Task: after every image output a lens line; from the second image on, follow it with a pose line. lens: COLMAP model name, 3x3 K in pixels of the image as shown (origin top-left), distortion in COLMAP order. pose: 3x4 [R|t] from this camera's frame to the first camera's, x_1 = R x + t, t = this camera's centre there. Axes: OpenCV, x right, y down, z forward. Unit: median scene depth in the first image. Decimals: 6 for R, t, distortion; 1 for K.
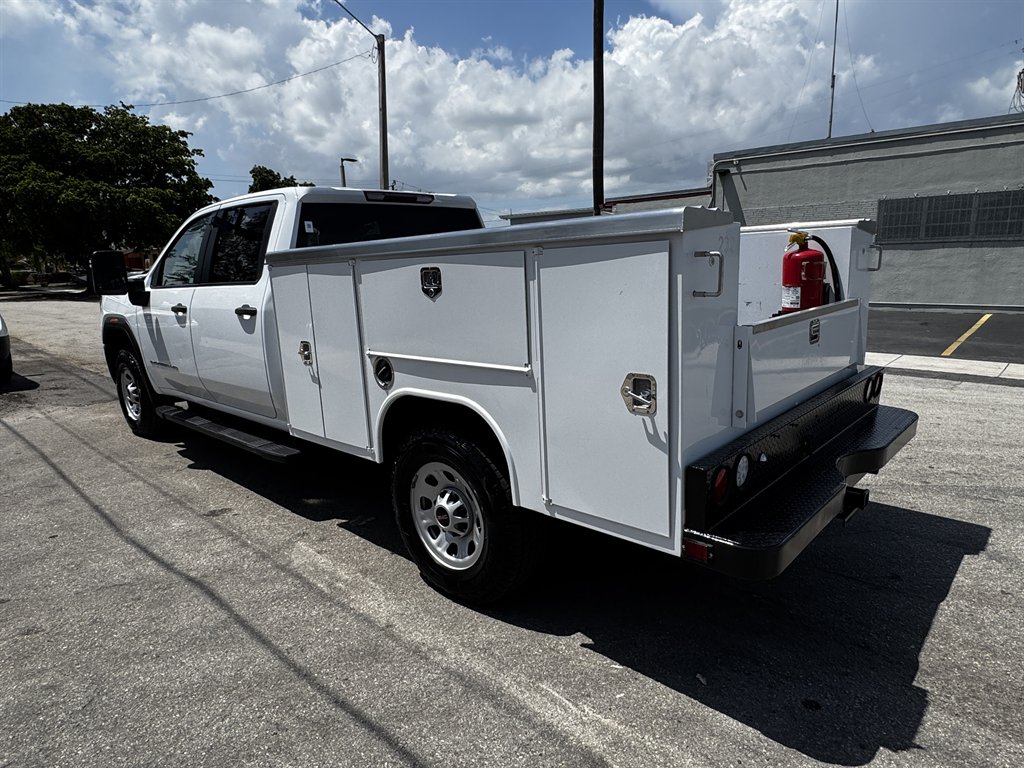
lens RADIAL K [[621.8, 0, 509.2], [0, 621.8, 385.3], [0, 0, 1]] dist [-0.005600, 0.003200]
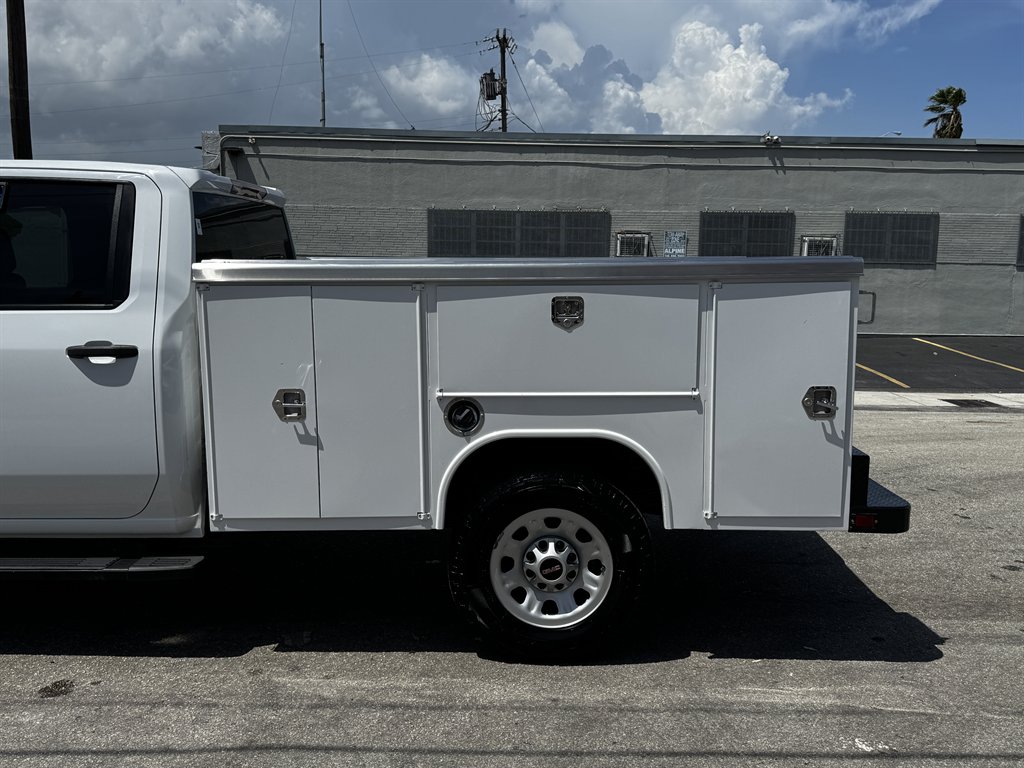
lens RADIAL K [[906.1, 0, 514.3], [0, 906.1, 383.3], [0, 0, 1]] dist [0.153692, -0.297035]
pose [[0.734170, -0.052836, 0.676907, -0.864856], [0.101714, 0.994276, -0.032710, -0.015662], [-0.671304, 0.092866, 0.735342, 0.035598]]
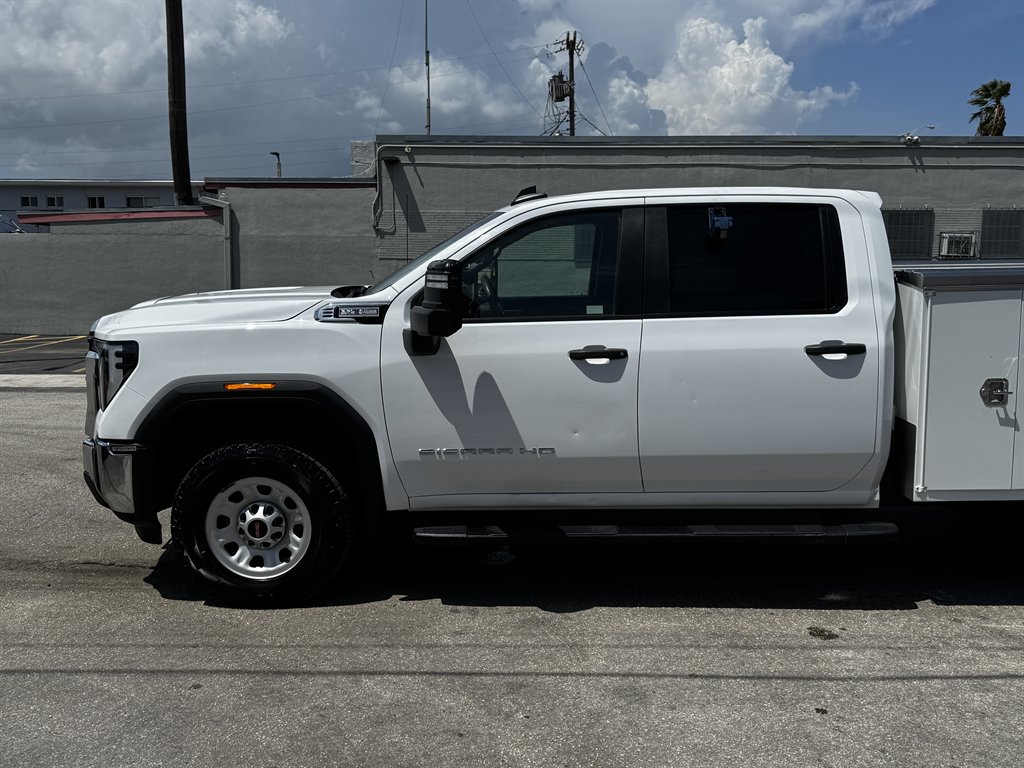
lens RADIAL K [[906.1, 0, 514.3], [0, 906.1, 383.3], [0, 0, 1]] dist [0.153692, -0.297035]
pose [[0.739388, -0.063002, 0.670326, -1.672481], [0.113650, 0.993004, -0.032029, -0.099873], [-0.663618, 0.099864, 0.741376, 0.504367]]
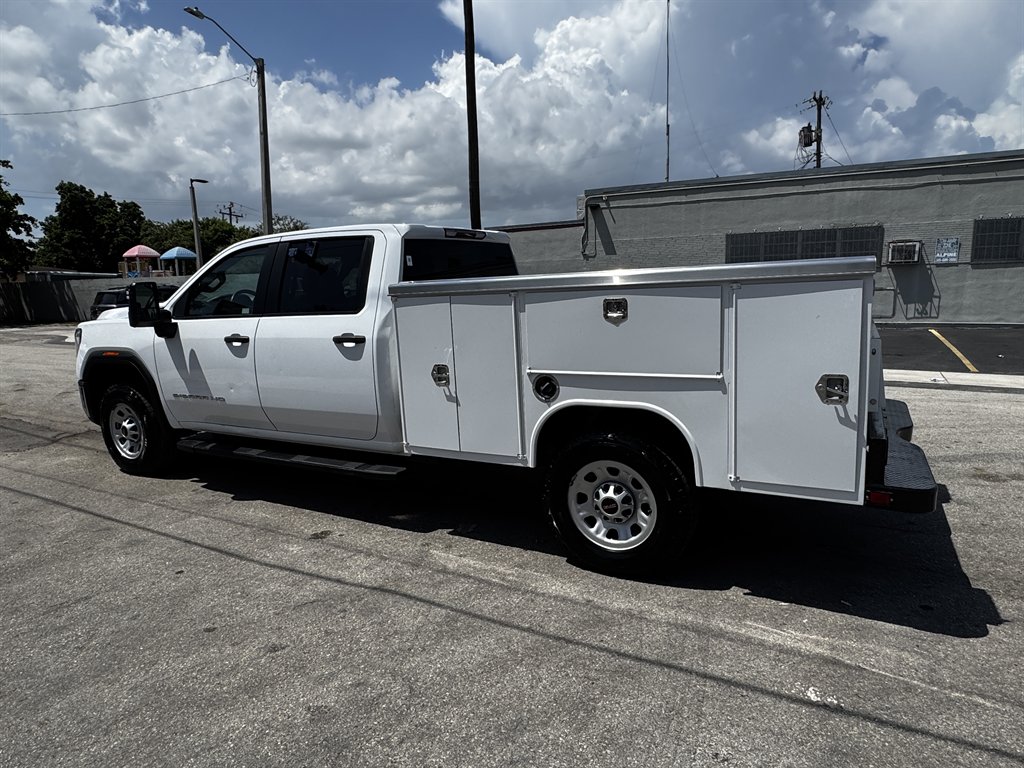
lens RADIAL K [[621.9, 0, 504.4], [0, 621.9, 381.3], [0, 0, 1]] dist [-0.005347, 0.002422]
pose [[0.968988, -0.040896, 0.243699, -0.491609], [0.051744, 0.997927, -0.038278, 0.006985], [-0.241629, 0.049701, 0.969095, -0.097154]]
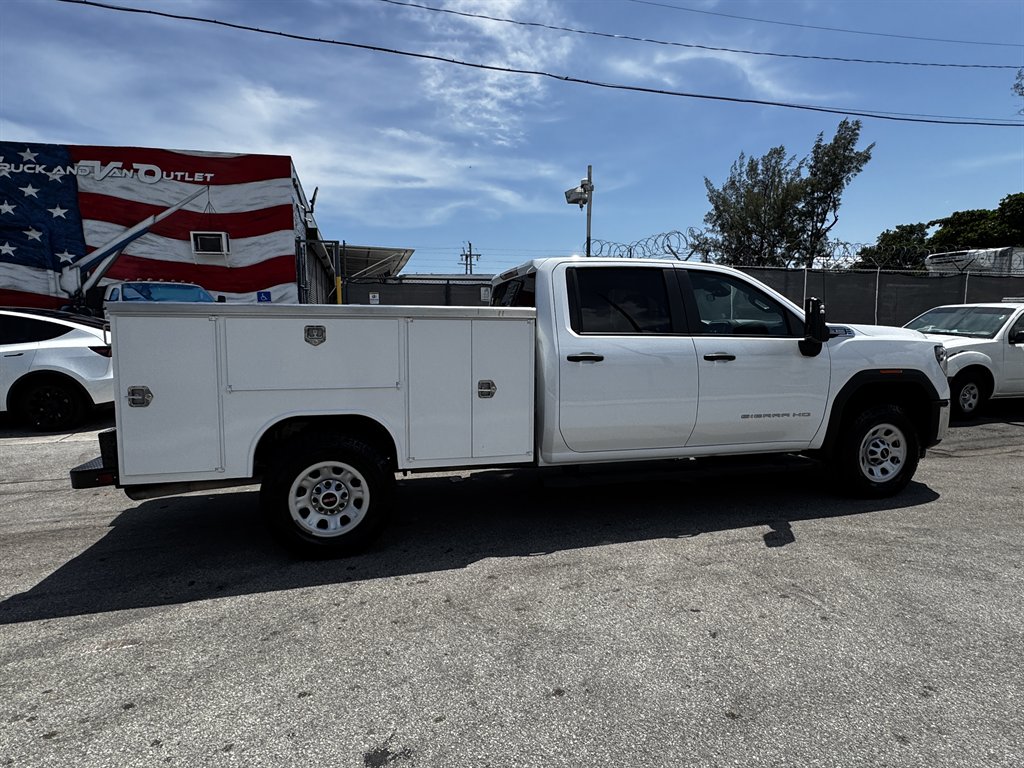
lens RADIAL K [[559.6, 0, 508.2], [0, 559.6, 381.9], [0, 0, 1]] dist [-0.003244, 0.000625]
pose [[-0.538356, 0.110402, -0.835454, 1.003866], [-0.155045, 0.961482, 0.226965, -0.424727], [0.828332, 0.251721, -0.500503, 2.003753]]
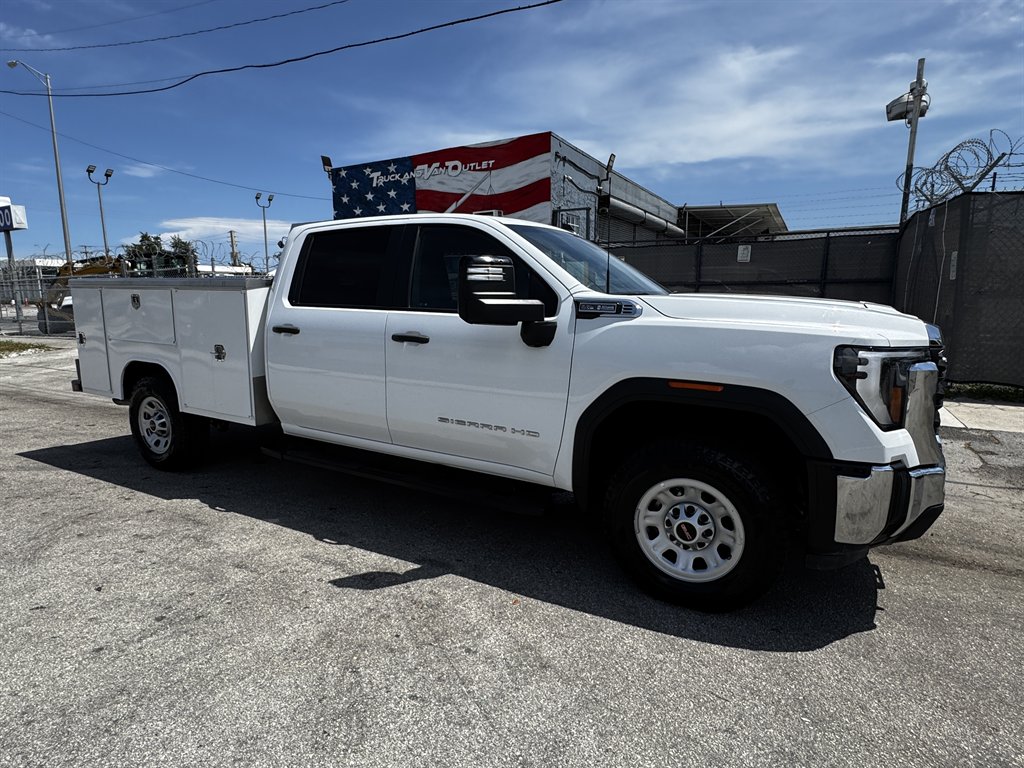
lens RADIAL K [[544.4, 0, 512.8], [0, 544.4, 380.9], [0, 0, 1]] dist [-0.003291, 0.000650]
pose [[-0.969949, 0.065662, -0.234280, -0.220301], [-0.024305, 0.931932, 0.361819, -0.540228], [0.242091, 0.356640, -0.902330, 2.659397]]
